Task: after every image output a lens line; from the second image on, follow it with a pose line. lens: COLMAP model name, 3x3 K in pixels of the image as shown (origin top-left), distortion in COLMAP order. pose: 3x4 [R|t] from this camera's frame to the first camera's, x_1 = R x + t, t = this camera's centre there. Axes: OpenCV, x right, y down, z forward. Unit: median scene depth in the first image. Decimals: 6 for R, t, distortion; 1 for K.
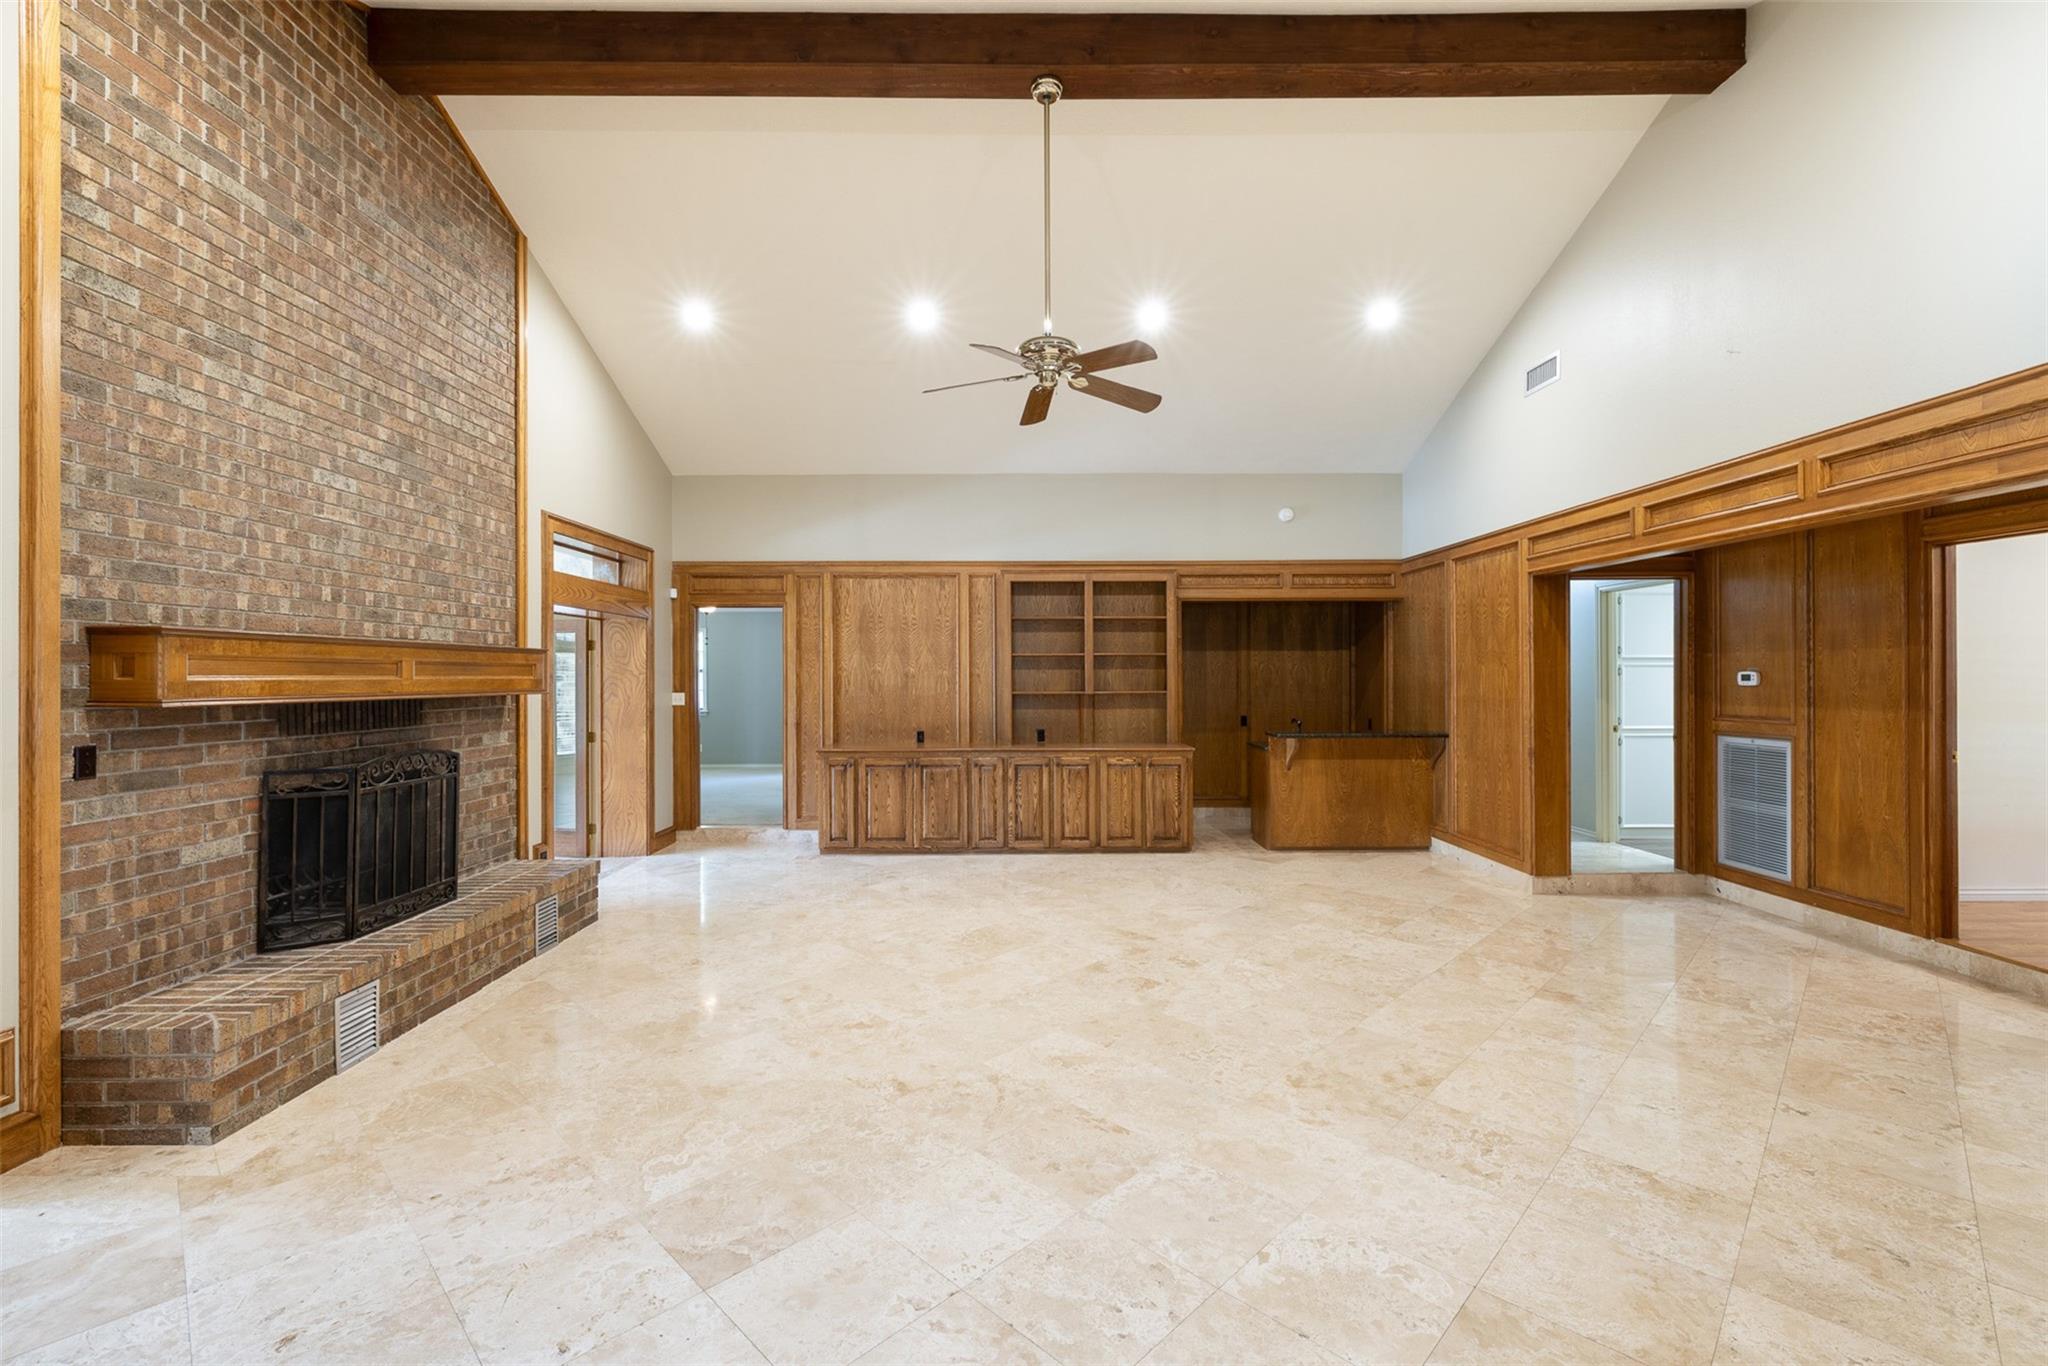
lens RADIAL K [[858.1, 0, 1011.3], [0, 858.1, 672.3], [0, 0, 1]] dist [-0.000468, 0.000918]
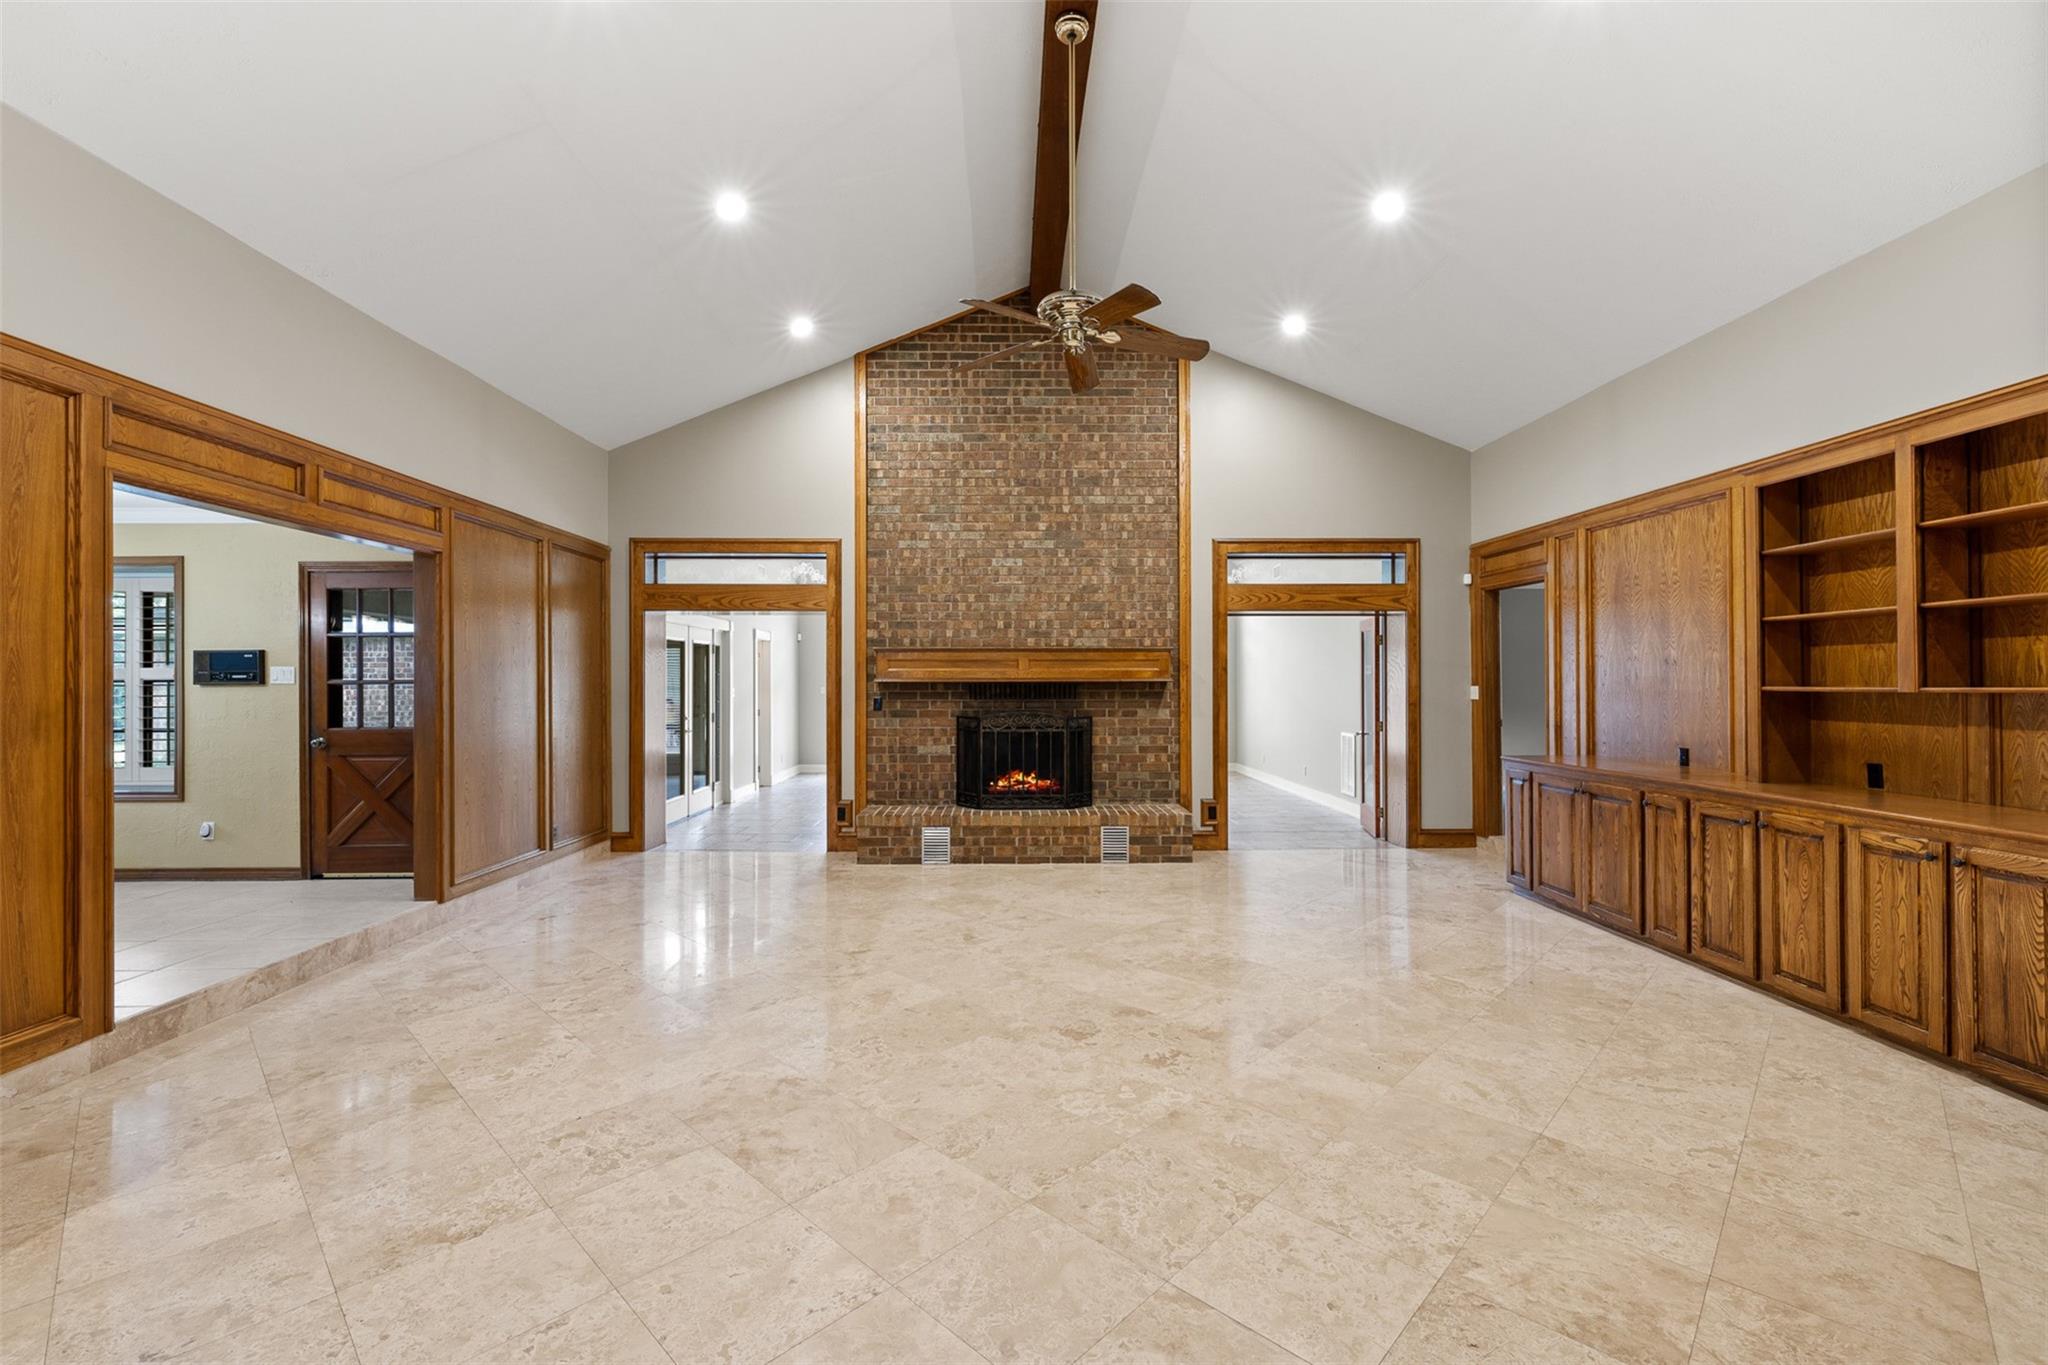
lens RADIAL K [[858.1, 0, 1039.1], [0, 858.1, 673.6], [0, 0, 1]] dist [-0.000468, 0.000918]
pose [[0.034449, -0.009261, -0.999364, 0.885715], [0.007091, 0.999934, -0.009021, 0.026562], [0.999381, -0.006776, 0.034512, 0.854347]]
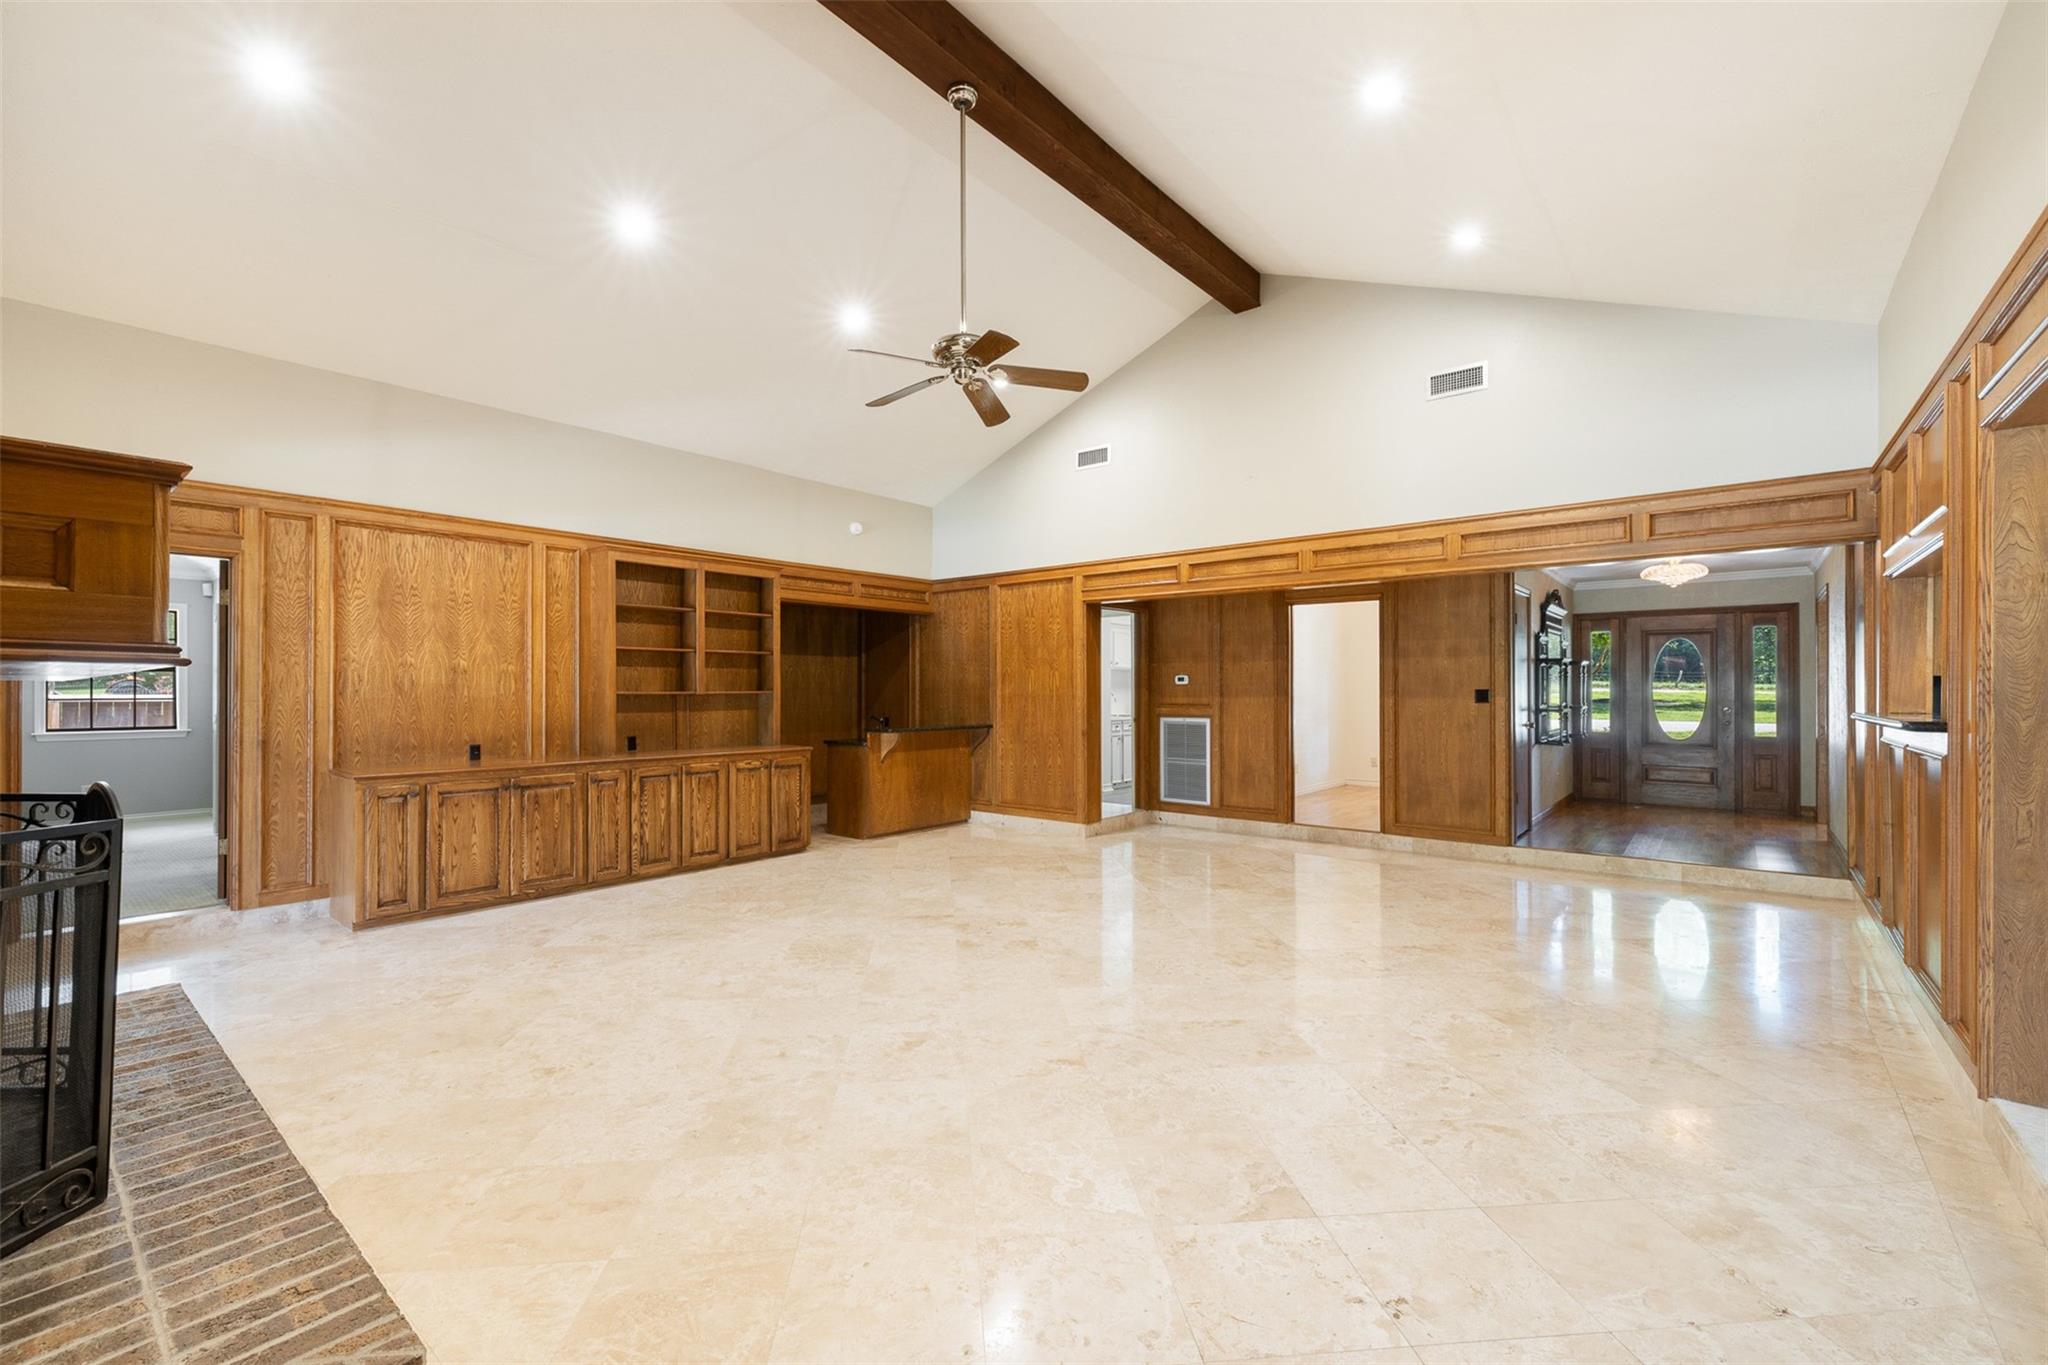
lens RADIAL K [[858.1, 0, 1005.5], [0, 858.1, 675.9], [0, 0, 1]] dist [-0.000468, 0.000918]
pose [[0.648770, 0.014953, 0.760837, -0.646638], [-0.004186, 0.999862, -0.016081, 0.031675], [-0.760973, 0.007248, 0.648743, 0.271742]]
